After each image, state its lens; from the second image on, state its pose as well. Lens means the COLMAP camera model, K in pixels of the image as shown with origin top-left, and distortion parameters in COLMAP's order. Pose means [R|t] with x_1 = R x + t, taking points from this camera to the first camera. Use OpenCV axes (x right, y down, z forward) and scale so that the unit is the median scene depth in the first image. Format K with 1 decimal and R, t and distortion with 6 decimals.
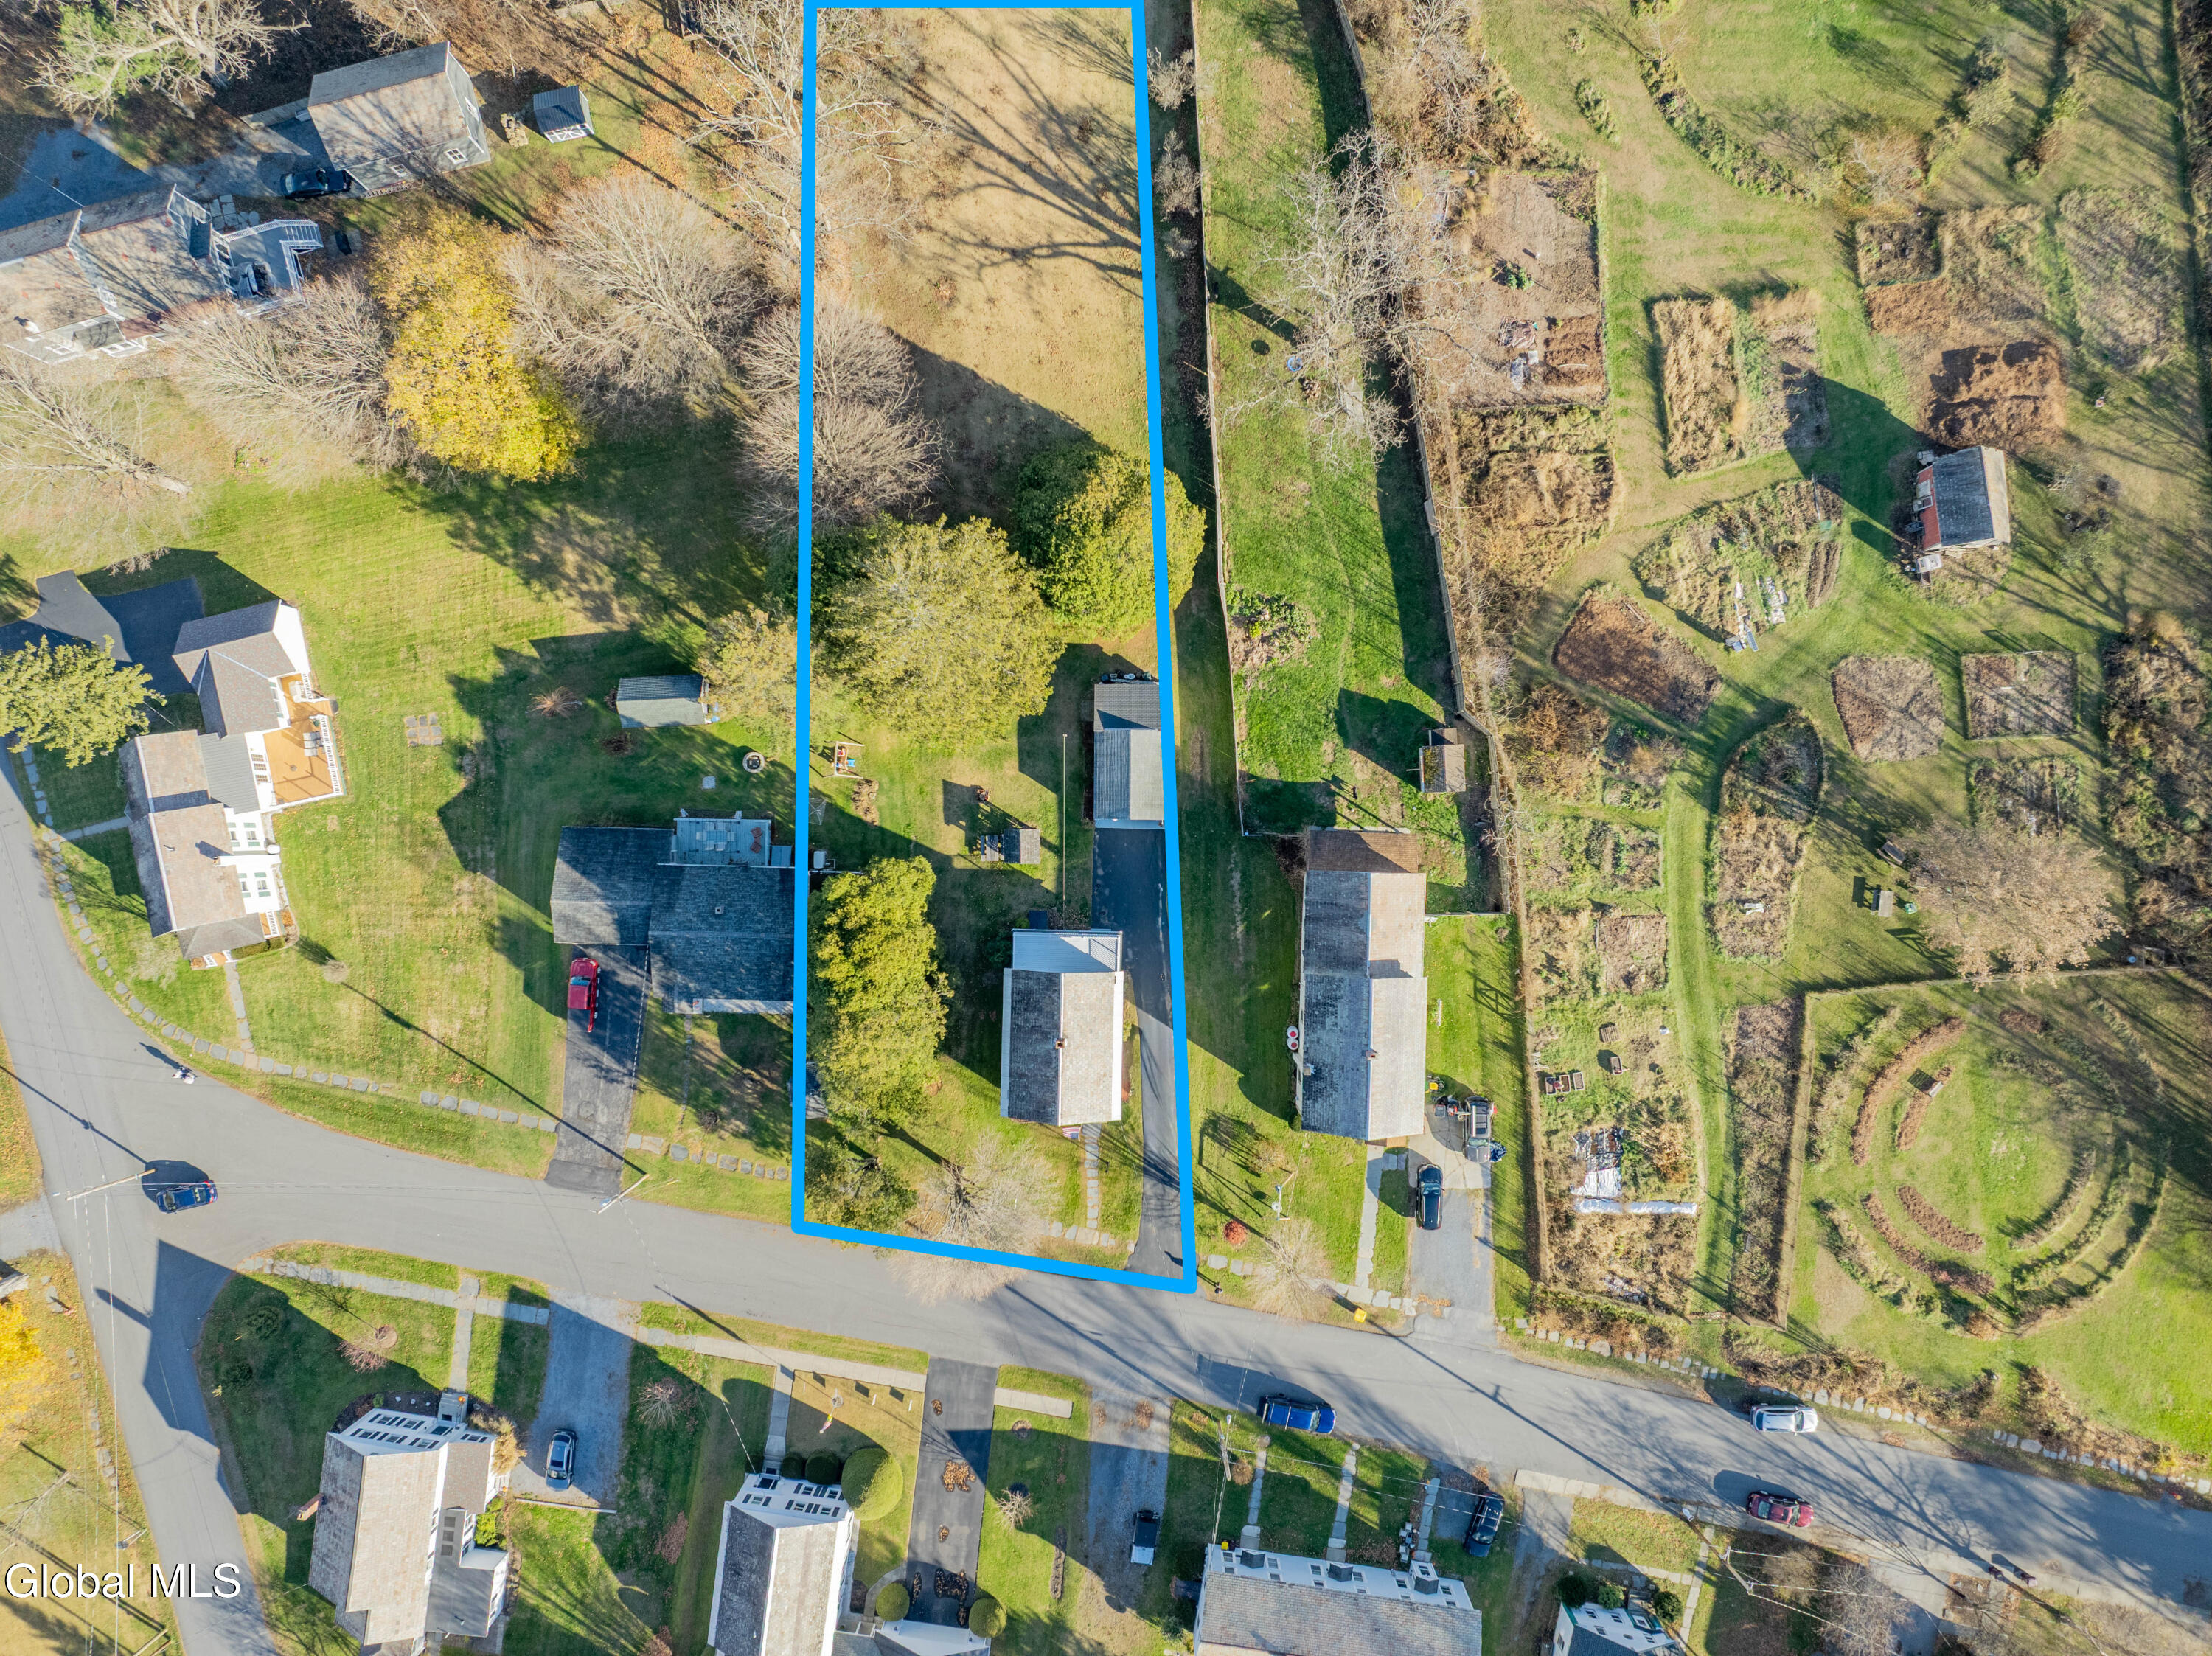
lens RADIAL K [[1581.9, 0, 1109.2], [0, 1581.9, 828.8], [0, 0, 1]] dist [0.000637, -0.000428]
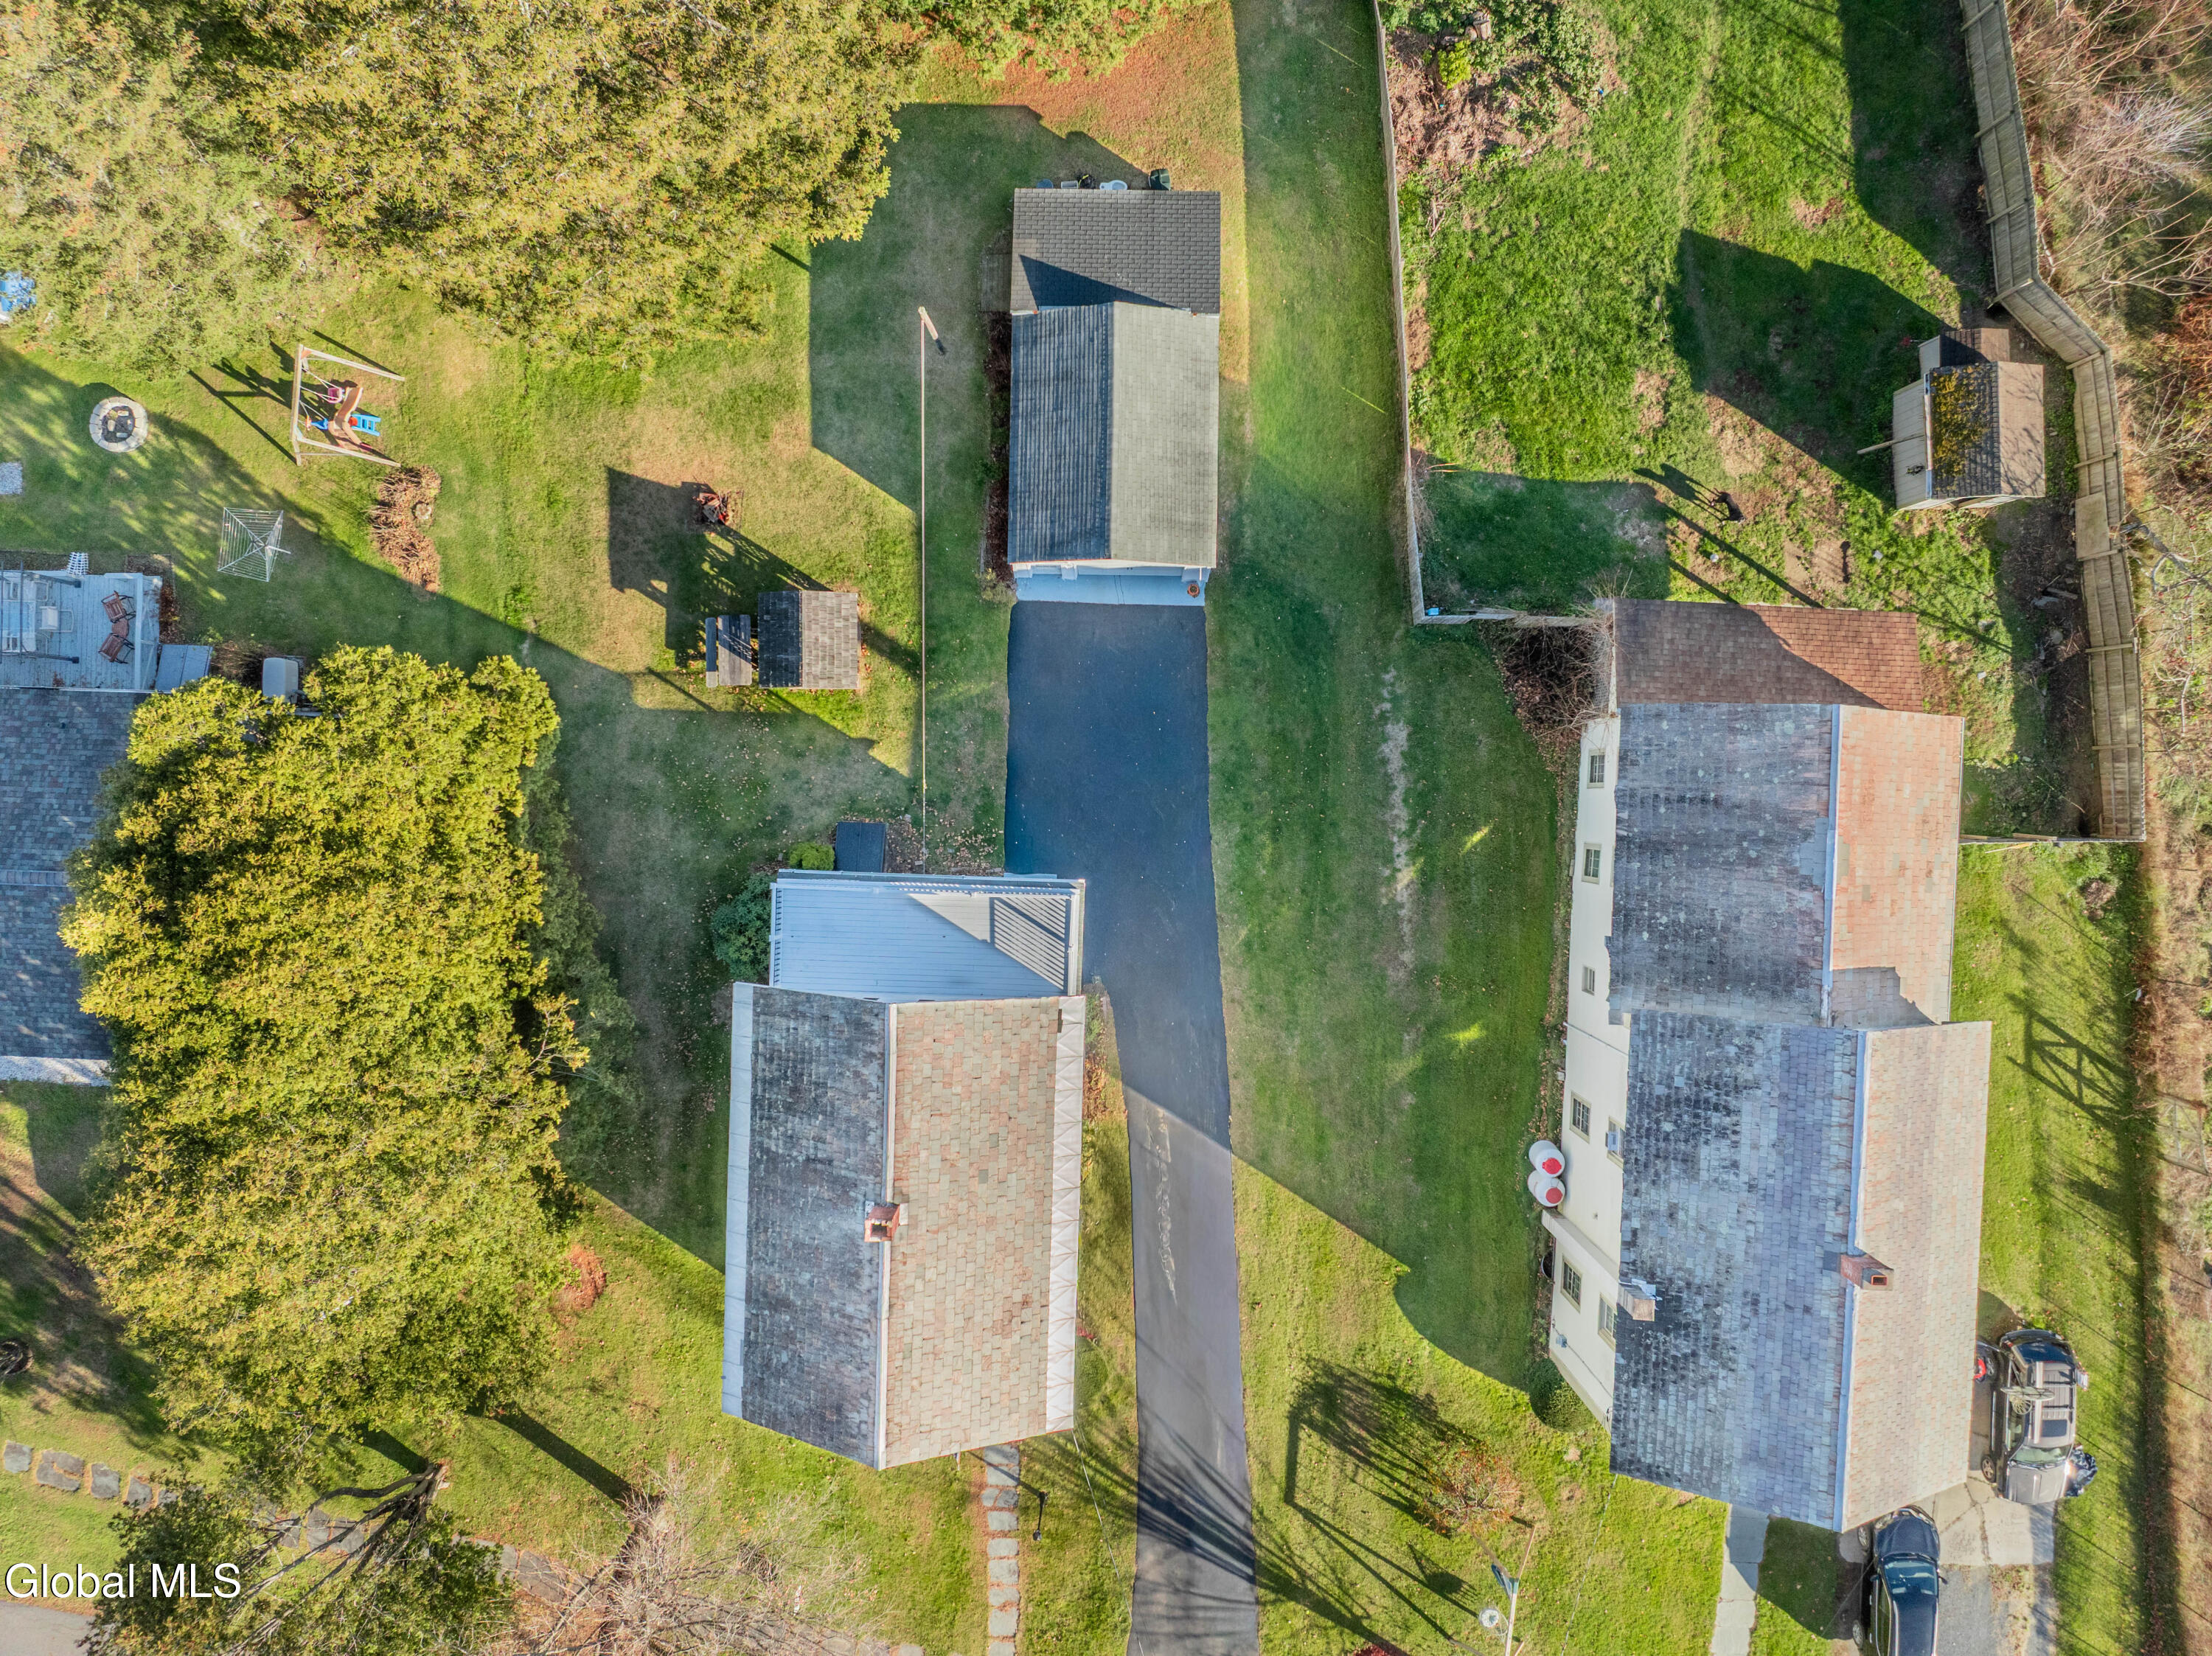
lens RADIAL K [[1535.0, 0, 1109.1], [0, 1535.0, 823.5], [0, 0, 1]] dist [-0.045032, -0.000405]
pose [[0.999956, 0.009022, 0.002607, 0.012335], [-0.009043, 0.999928, 0.007916, 0.048712], [-0.002535, -0.007940, 0.999965, 0.644716]]
